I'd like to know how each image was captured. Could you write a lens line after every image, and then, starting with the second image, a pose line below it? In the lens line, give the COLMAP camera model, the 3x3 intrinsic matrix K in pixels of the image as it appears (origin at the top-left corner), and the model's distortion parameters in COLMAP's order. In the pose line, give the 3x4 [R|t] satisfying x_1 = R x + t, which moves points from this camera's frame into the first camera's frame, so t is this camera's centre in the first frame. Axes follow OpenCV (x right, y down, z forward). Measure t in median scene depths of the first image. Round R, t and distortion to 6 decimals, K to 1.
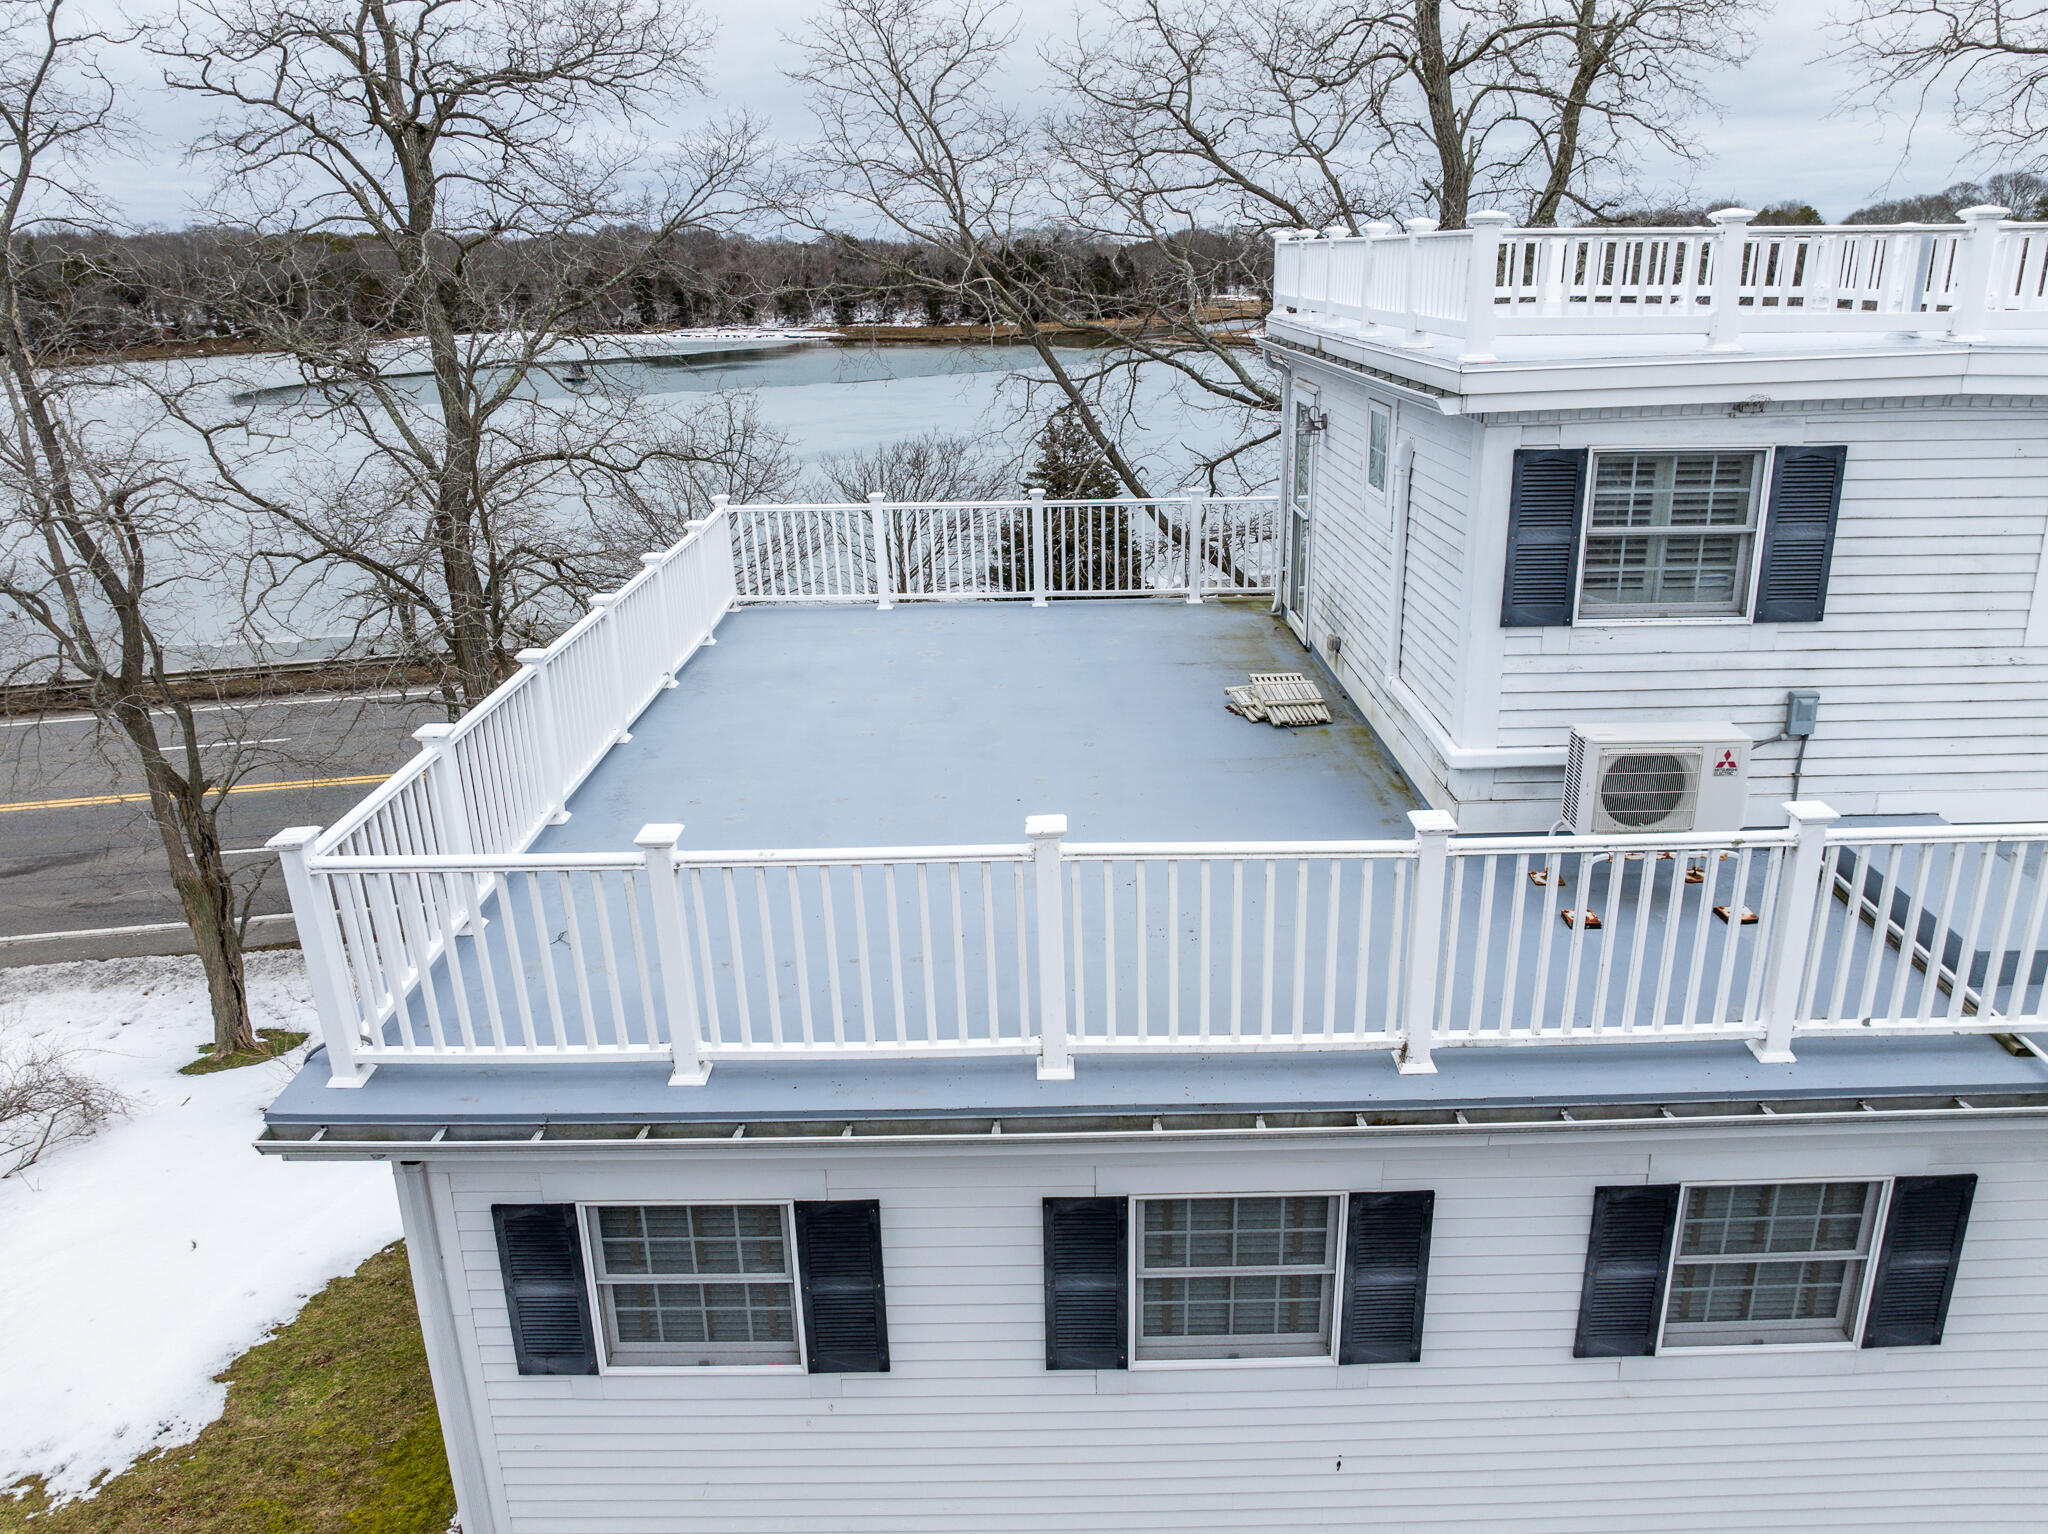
lens RADIAL K [[1485.8, 0, 1042.5], [0, 1485.8, 769.2], [0, 0, 1]] dist [-0.040622, -0.000560]
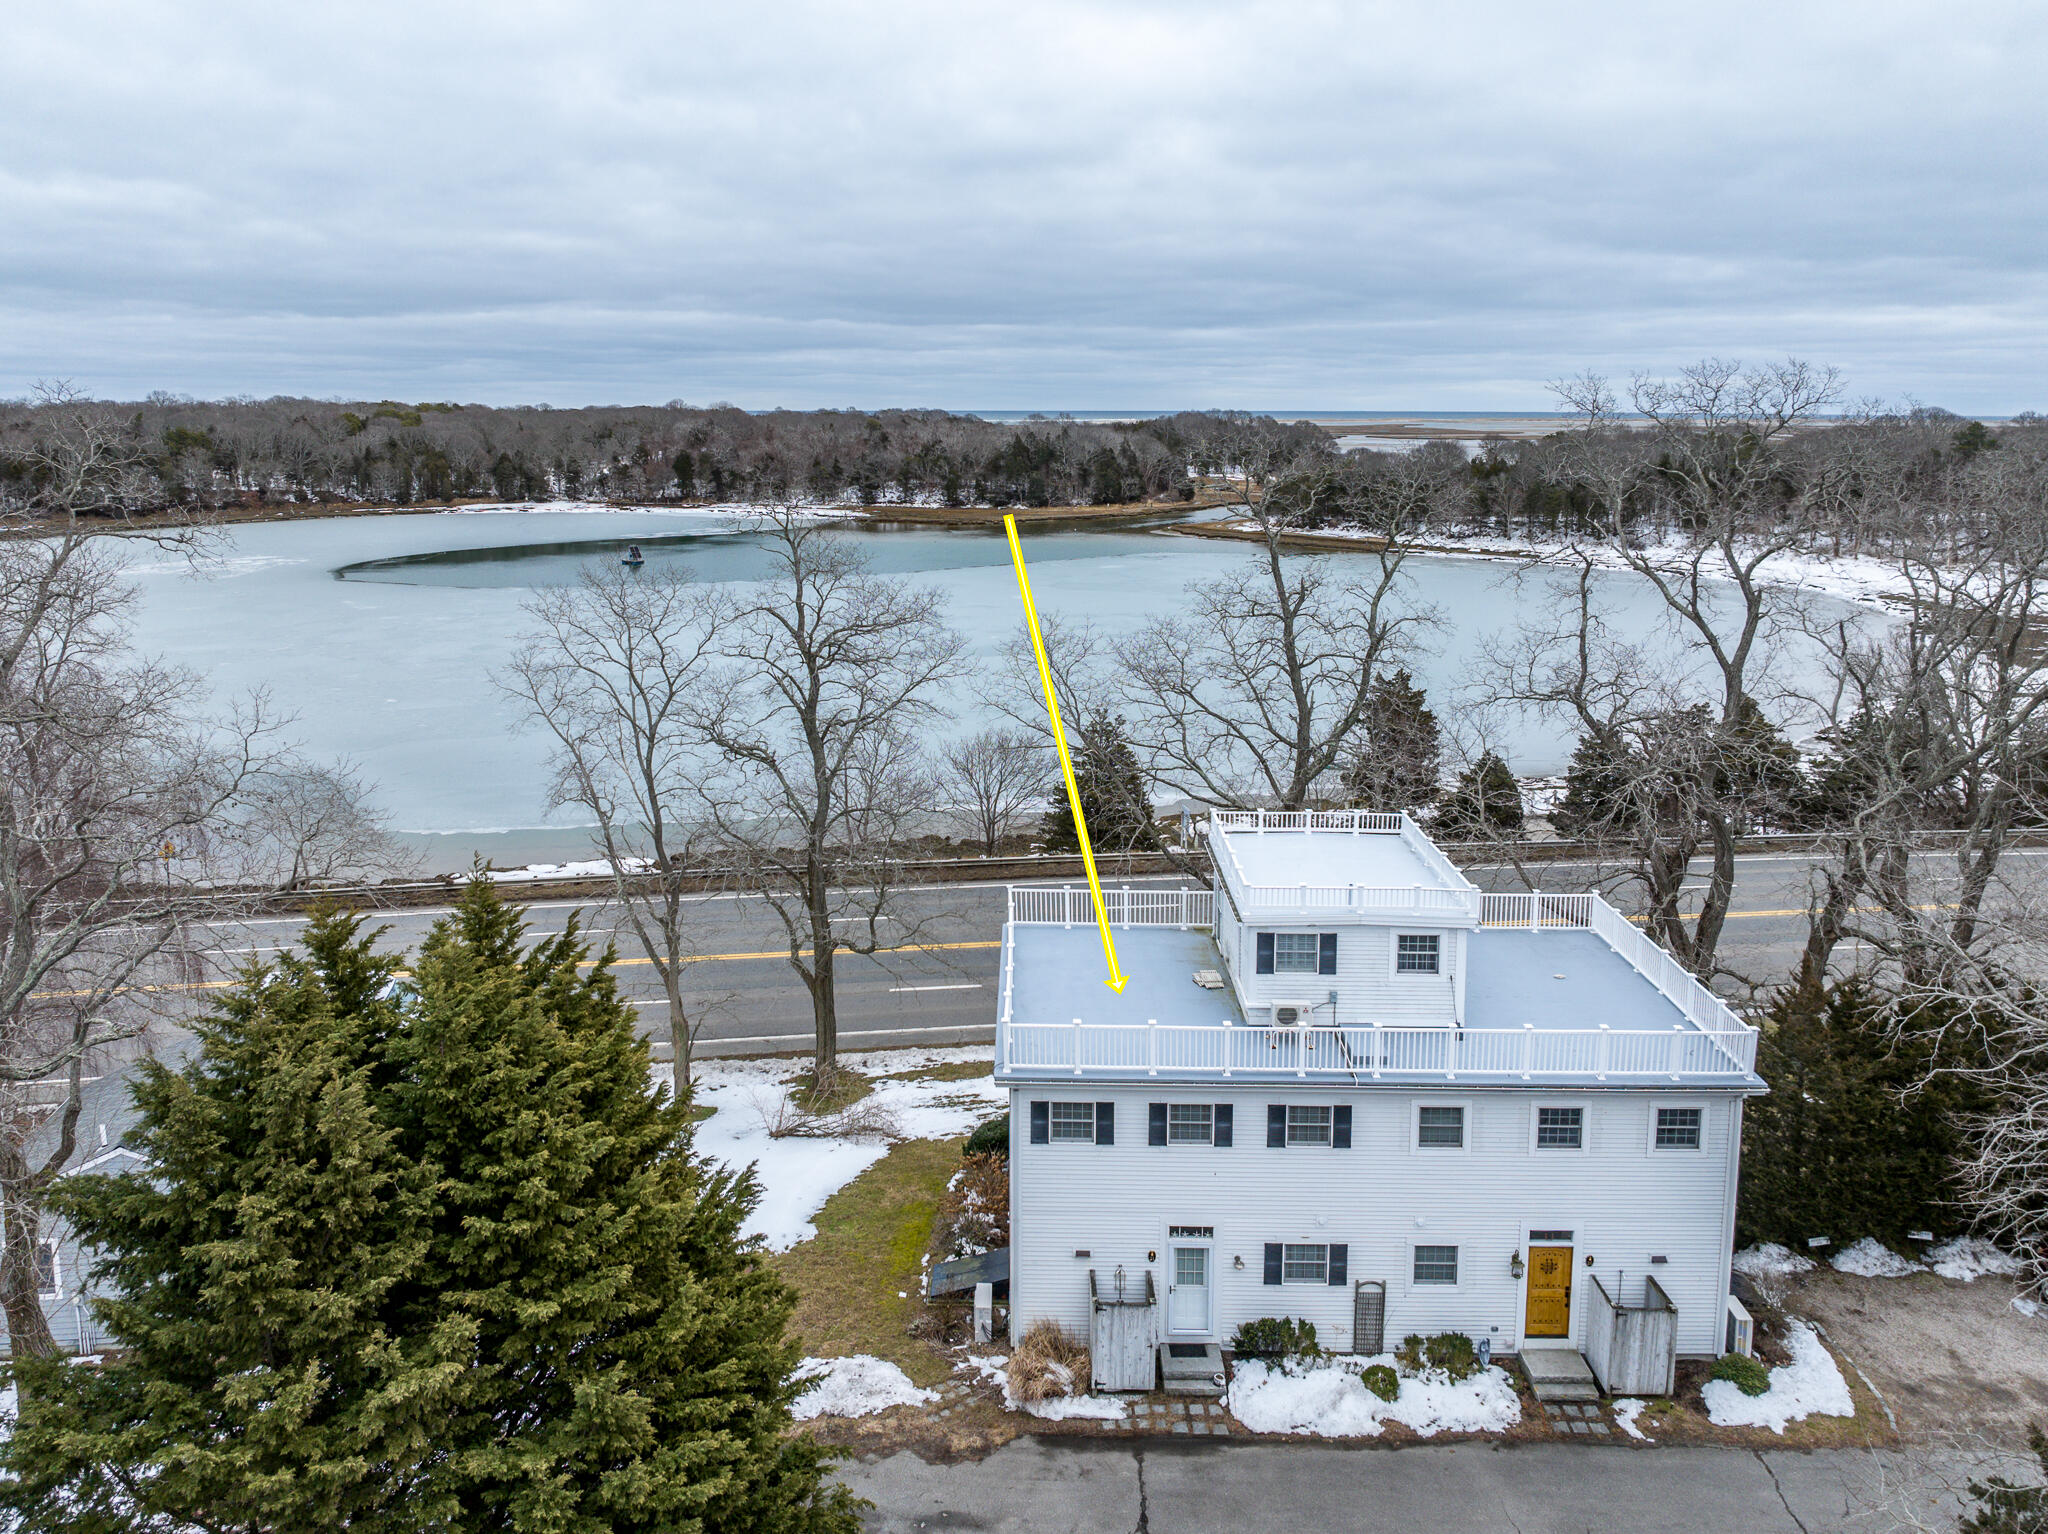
lens RADIAL K [[1509.0, 0, 972.8], [0, 1509.0, 601.1], [0, 0, 1]] dist [-0.029210, -0.005892]
pose [[0.998803, 0.019222, -0.044980, -0.324605], [-0.028125, 0.978027, -0.206575, -0.232597], [0.040021, 0.207592, 0.977396, -3.480977]]
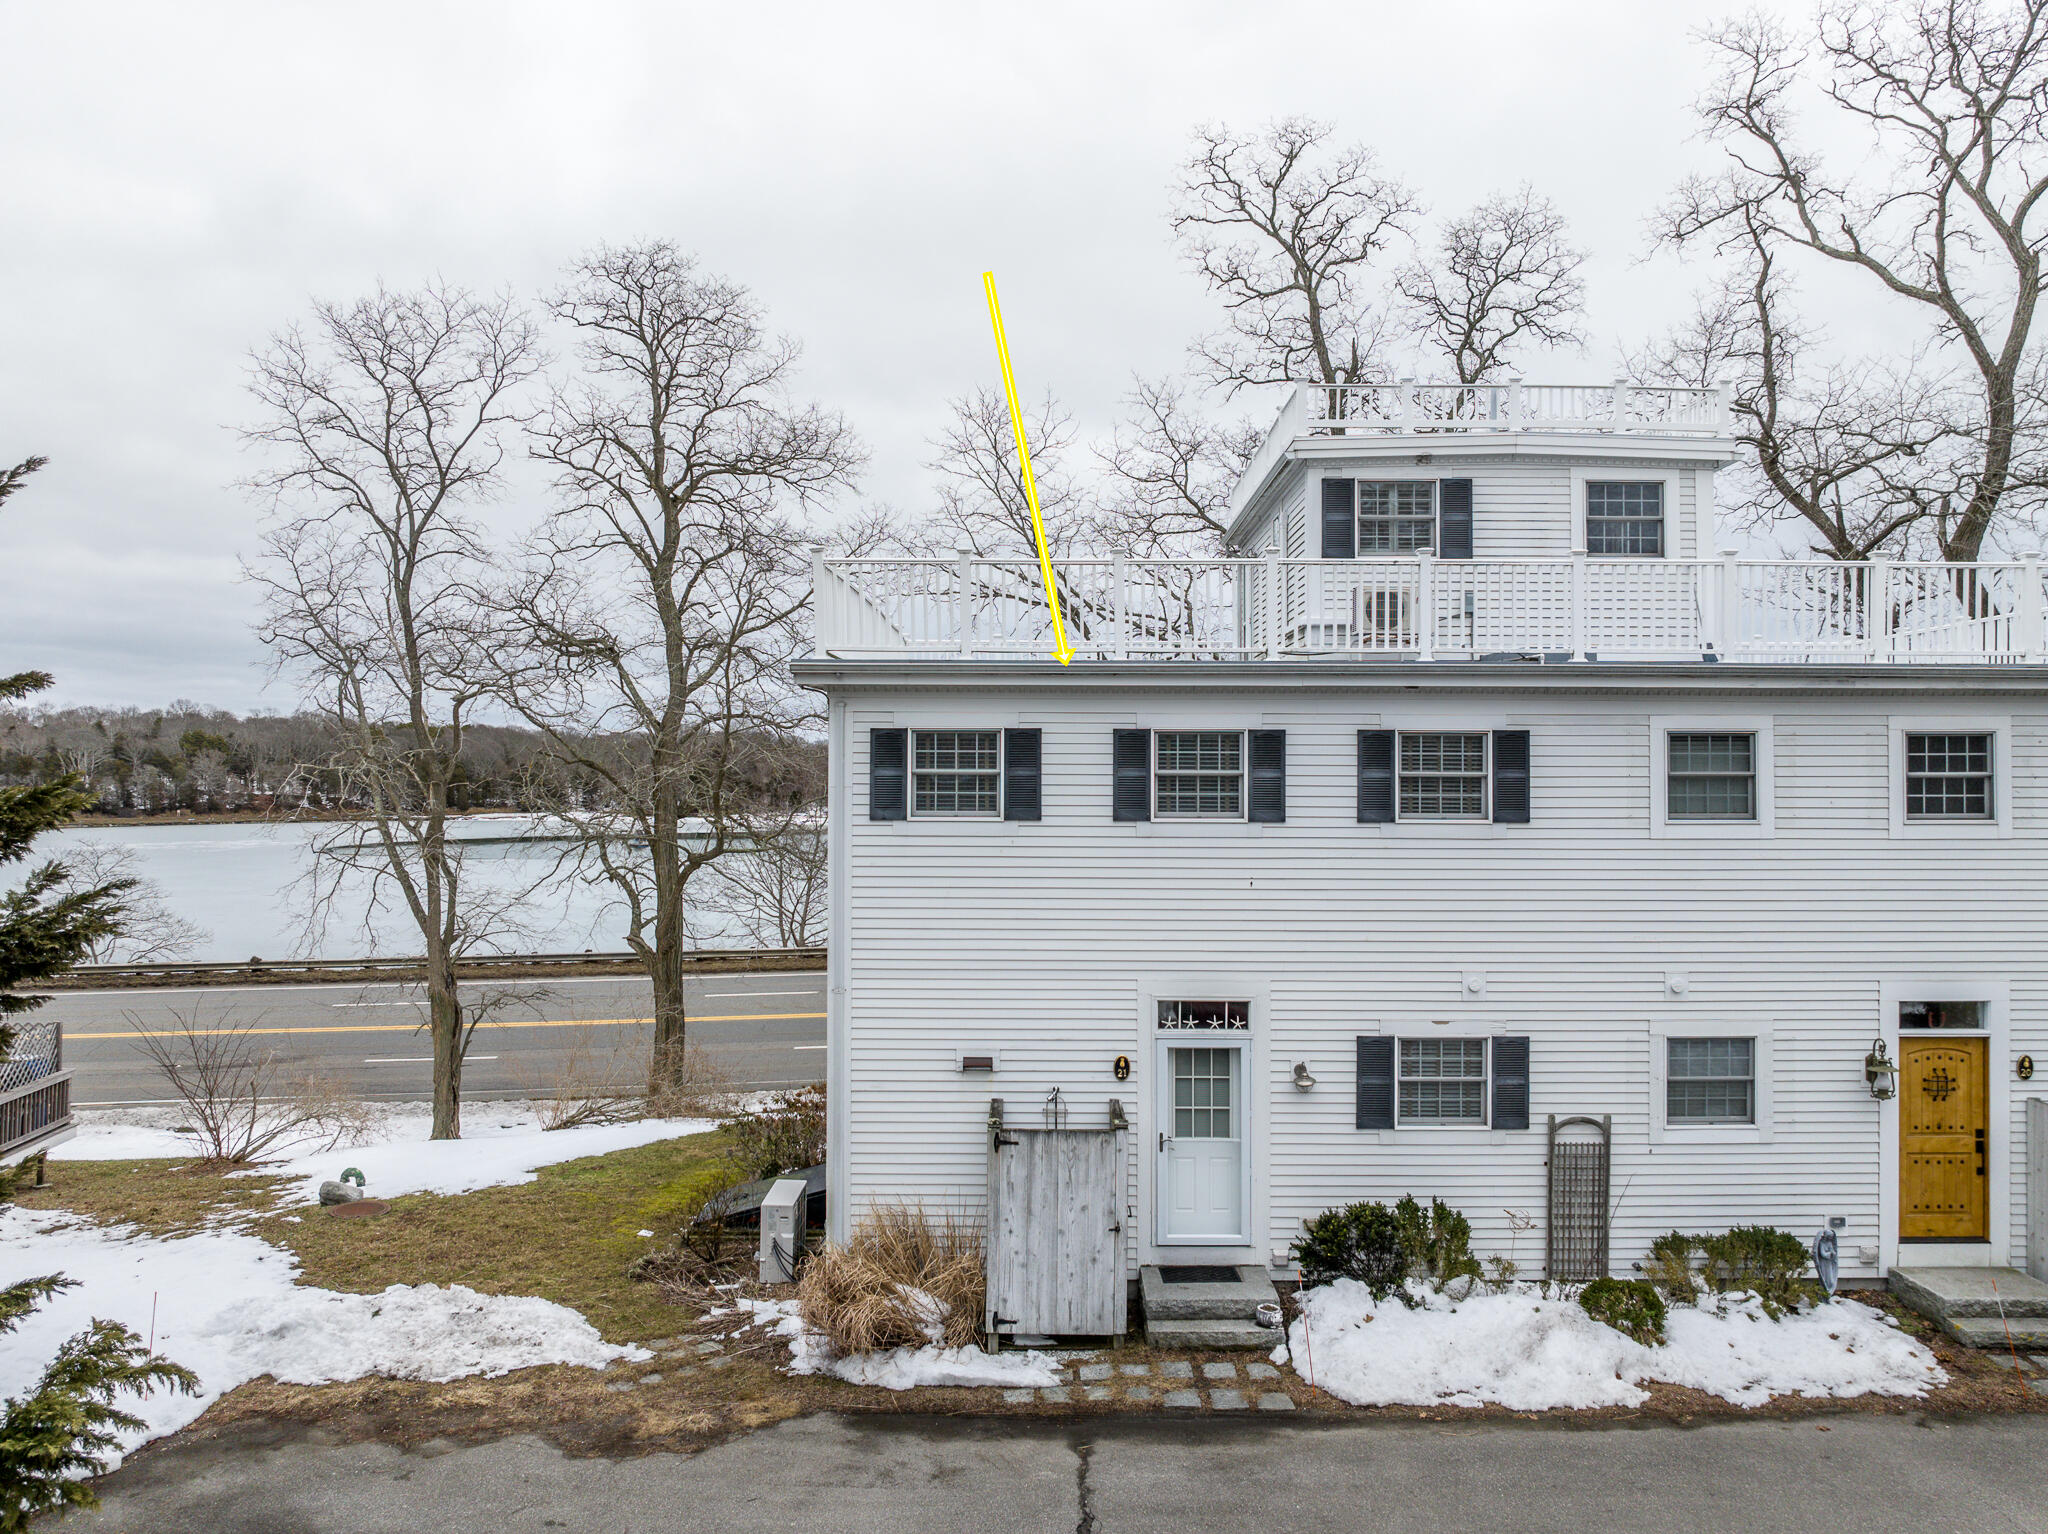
lens RADIAL K [[1453.0, 0, 1030.0], [0, 1453.0, 765.0], [0, 0, 1]] dist [-0.058985, 0.031618]
pose [[0.999499, 0.021519, -0.023194, -0.064310], [-0.027993, 0.943107, -0.331308, 0.938325], [0.014745, 0.331791, 0.943238, -0.941007]]
